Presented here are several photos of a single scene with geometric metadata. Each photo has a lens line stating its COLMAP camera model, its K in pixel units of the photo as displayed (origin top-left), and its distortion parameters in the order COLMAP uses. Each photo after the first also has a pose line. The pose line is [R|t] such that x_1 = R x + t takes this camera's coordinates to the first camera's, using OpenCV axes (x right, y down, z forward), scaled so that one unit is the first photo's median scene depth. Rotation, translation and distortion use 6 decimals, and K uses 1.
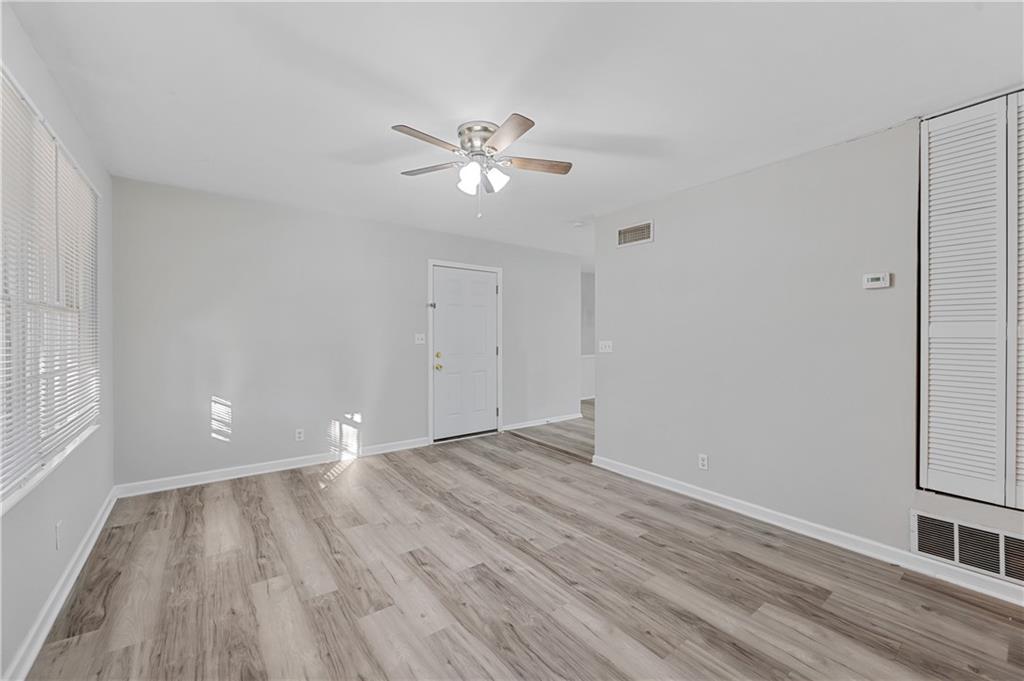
lens RADIAL K [[414.6, 0, 509.4], [0, 414.6, 332.7], [0, 0, 1]] dist [-0.003578, 0.000104]
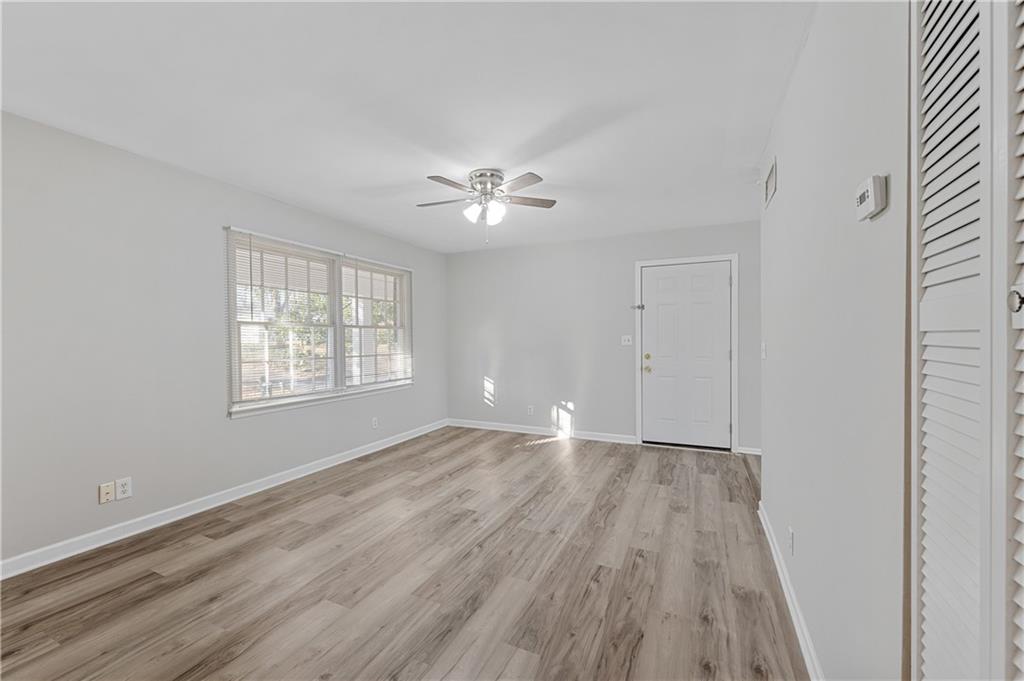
lens RADIAL K [[412.8, 0, 494.7], [0, 412.8, 345.2], [0, 0, 1]] dist [-0.002069, 0.000001]
pose [[0.448969, 0.006562, -0.893523, 0.980081], [0.013161, 0.999816, 0.013956, 0.013825], [0.893451, -0.018025, 0.448800, 0.417177]]
